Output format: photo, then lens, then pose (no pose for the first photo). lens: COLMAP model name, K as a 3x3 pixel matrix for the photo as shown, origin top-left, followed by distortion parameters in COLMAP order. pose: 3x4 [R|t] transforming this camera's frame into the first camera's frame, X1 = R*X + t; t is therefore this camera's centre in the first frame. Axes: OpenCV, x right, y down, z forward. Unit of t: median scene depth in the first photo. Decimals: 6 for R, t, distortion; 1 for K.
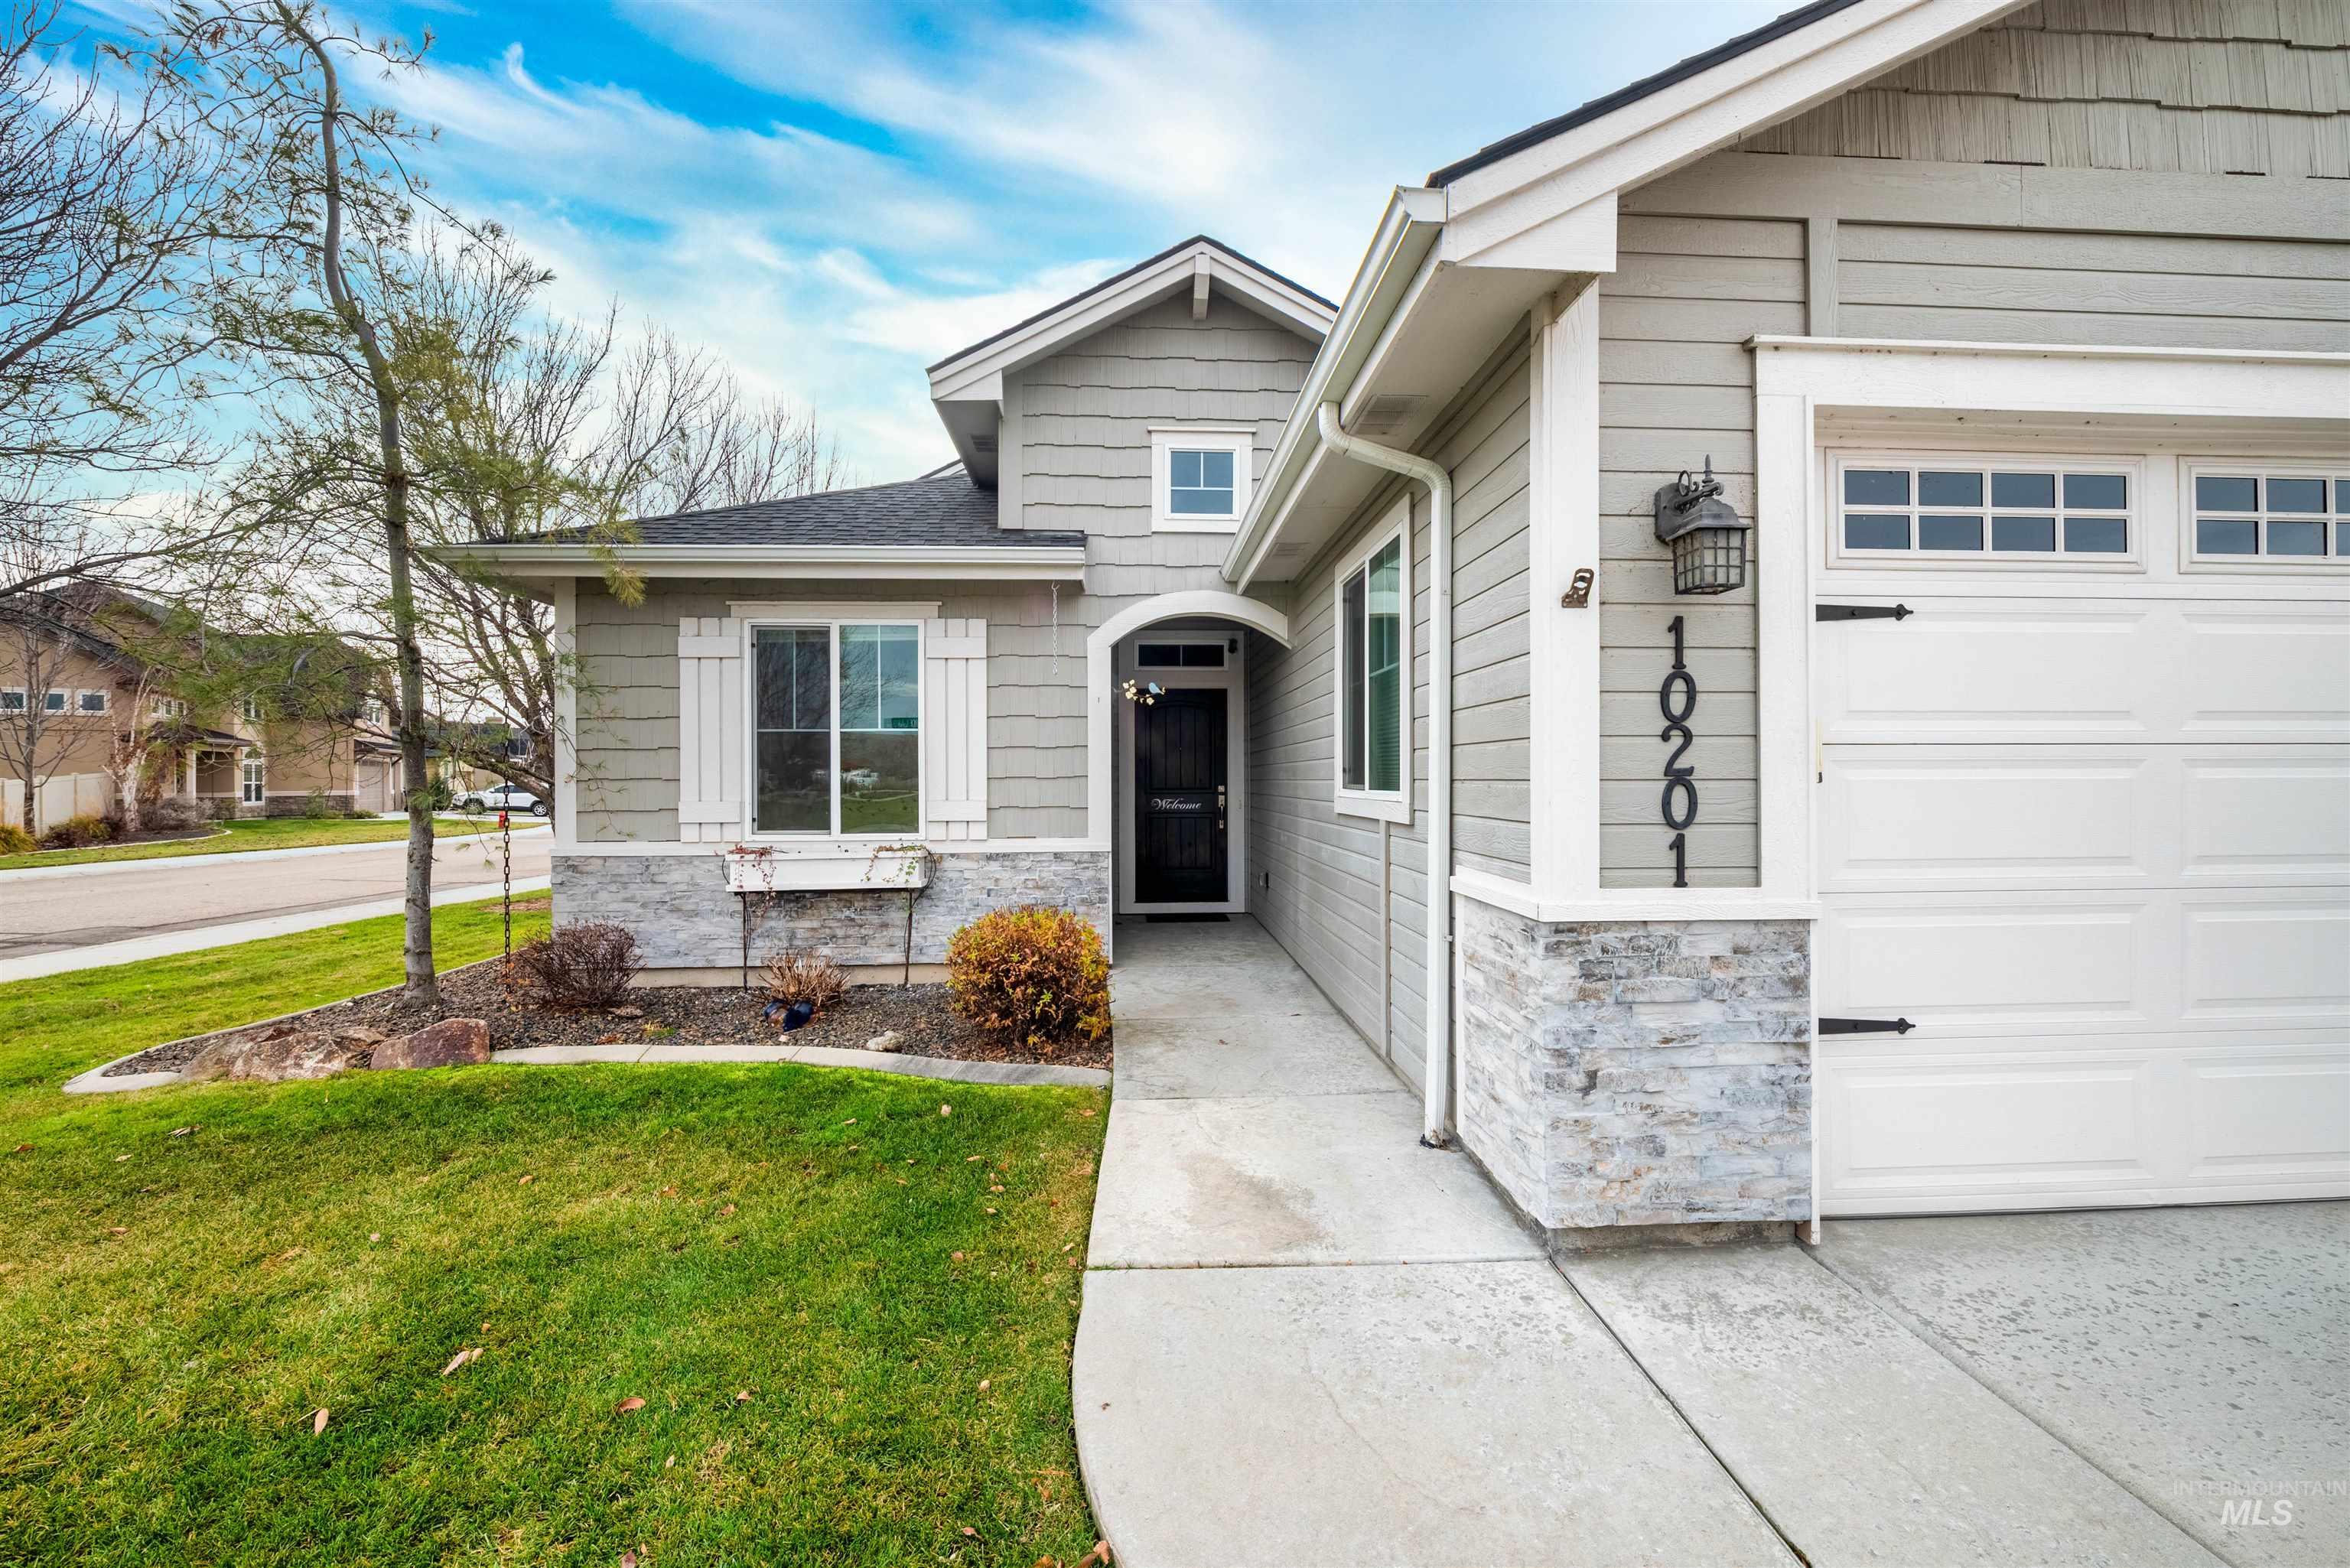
lens RADIAL K [[954.8, 0, 1173.2], [0, 954.8, 767.6], [0, 0, 1]] dist [-0.009677, -0.000104]
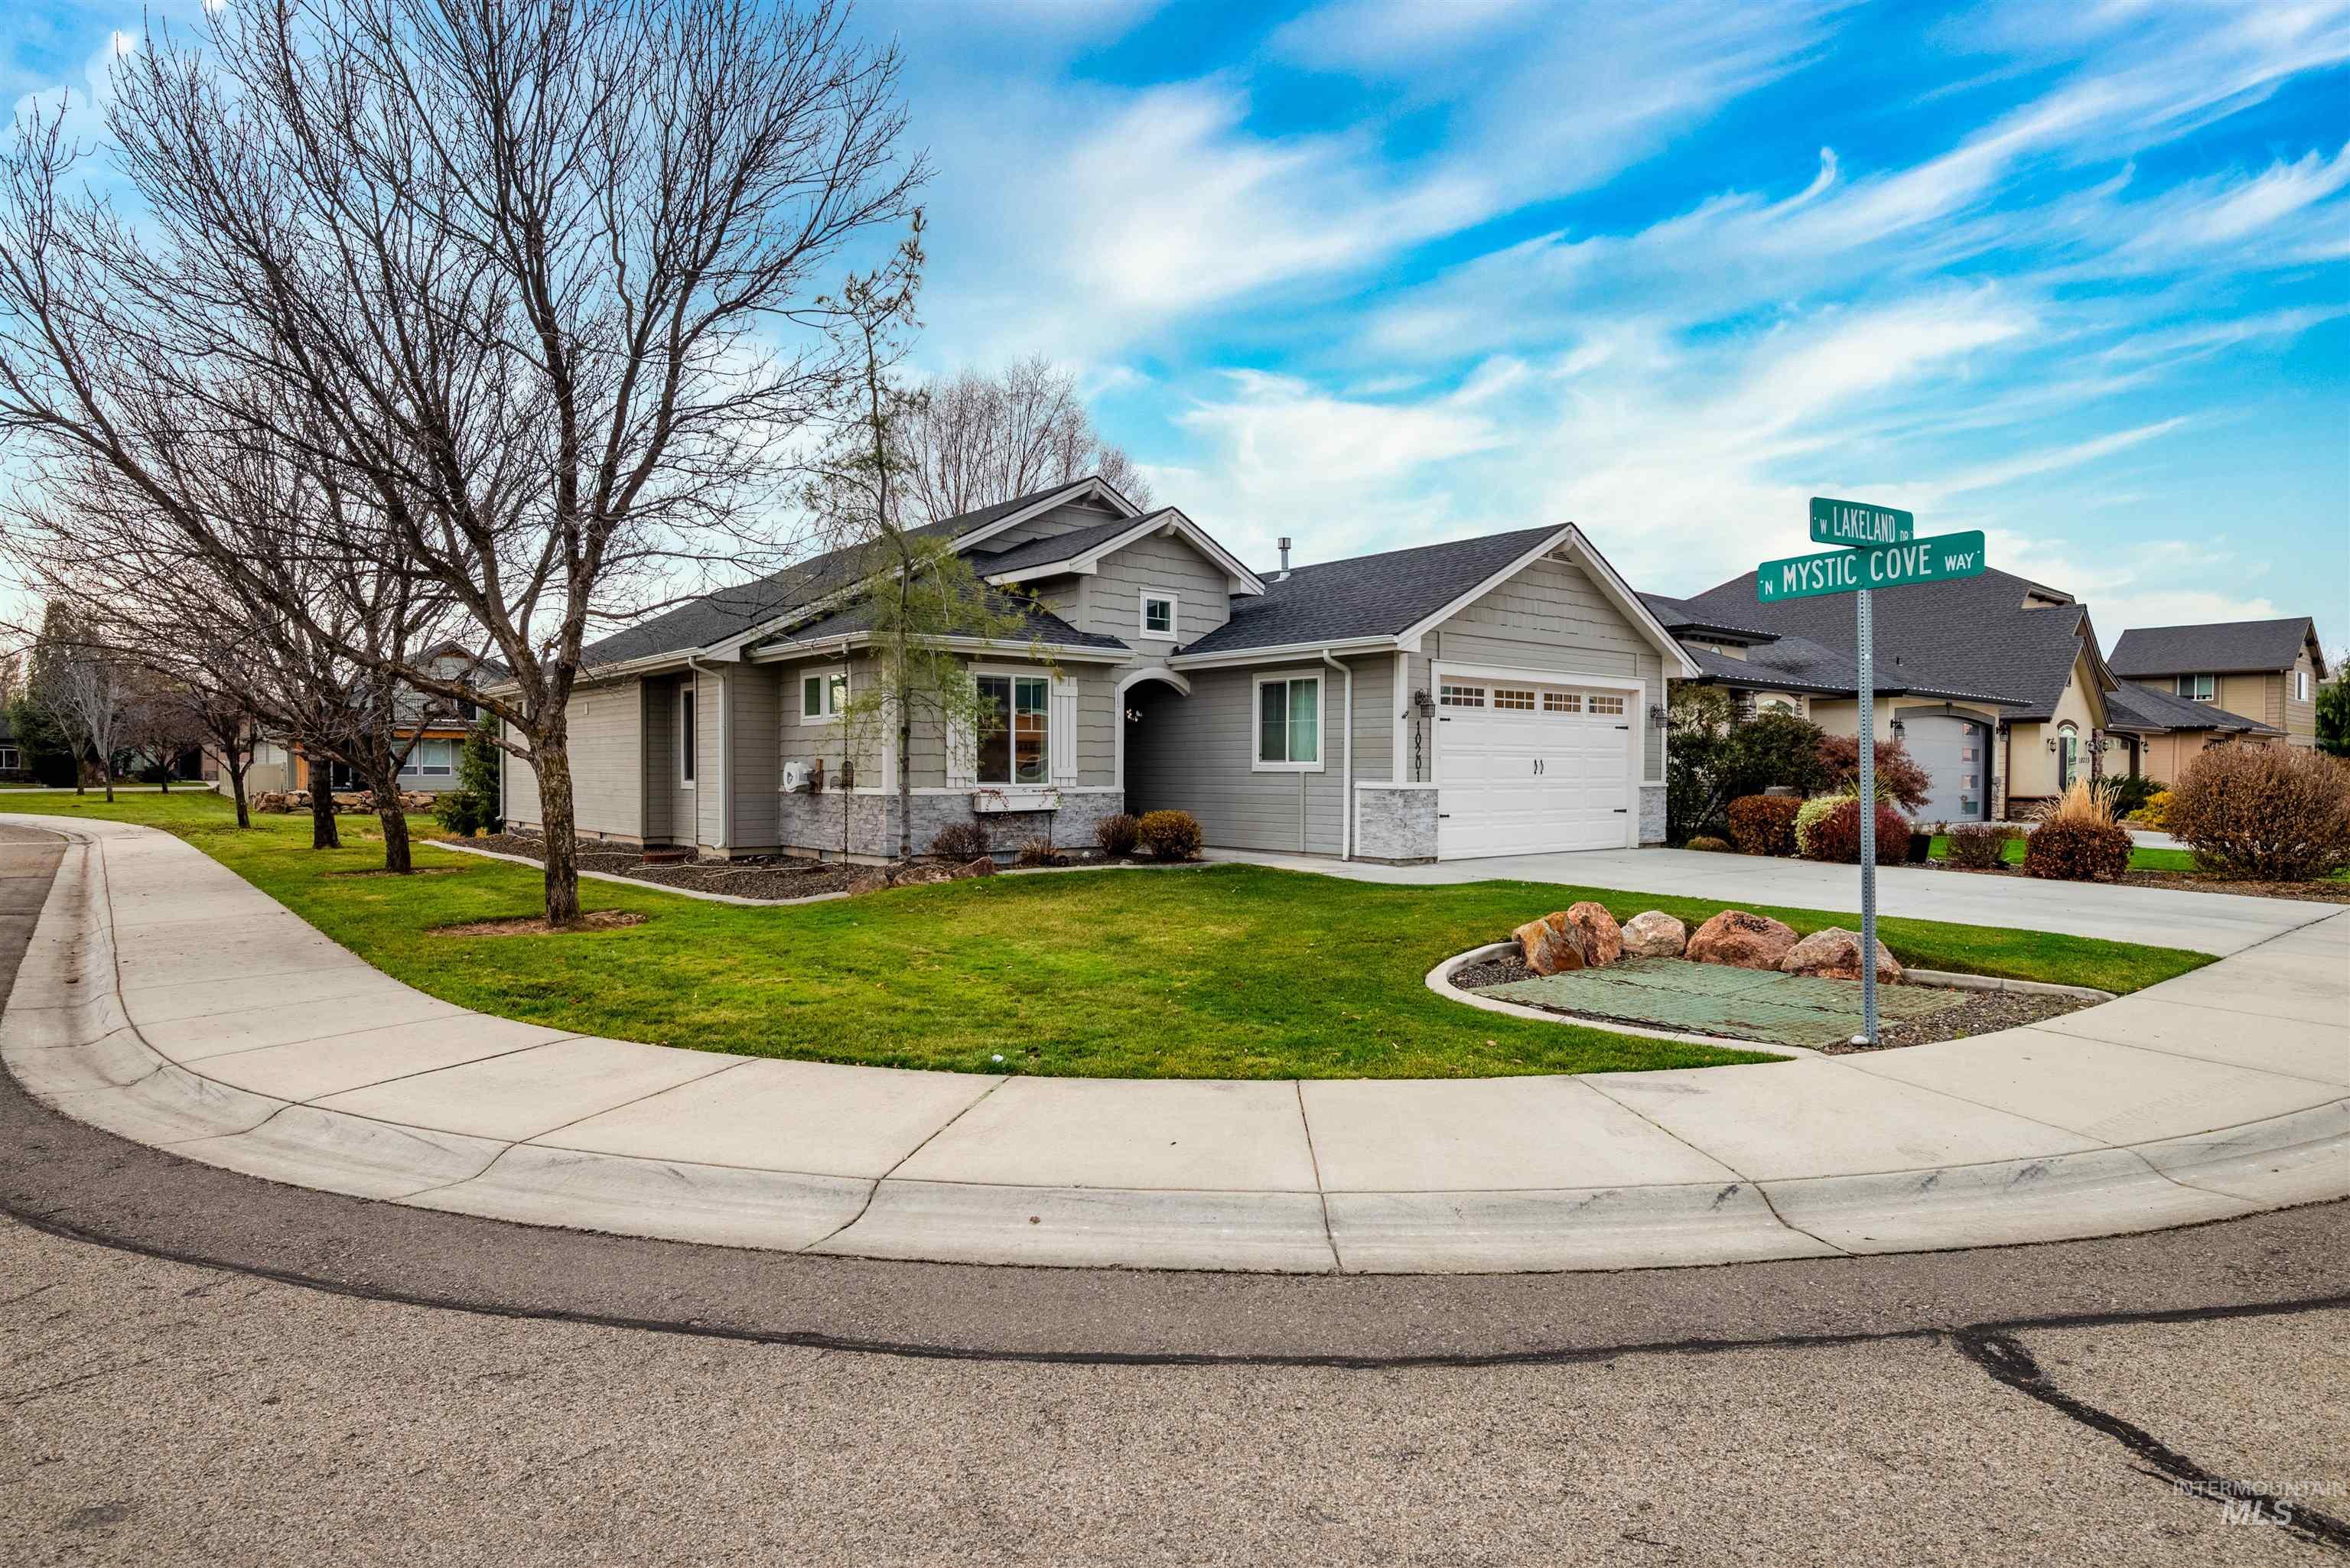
lens RADIAL K [[1294.9, 0, 1175.0], [0, 1294.9, 784.0], [0, 0, 1]] dist [-0.000163, -0.000008]
pose [[0.793349, 0.002049, 0.608764, -1.716882], [-0.014485, 0.999775, 0.015512, 0.024196], [-0.608595, -0.021124, 0.793200, -1.314680]]
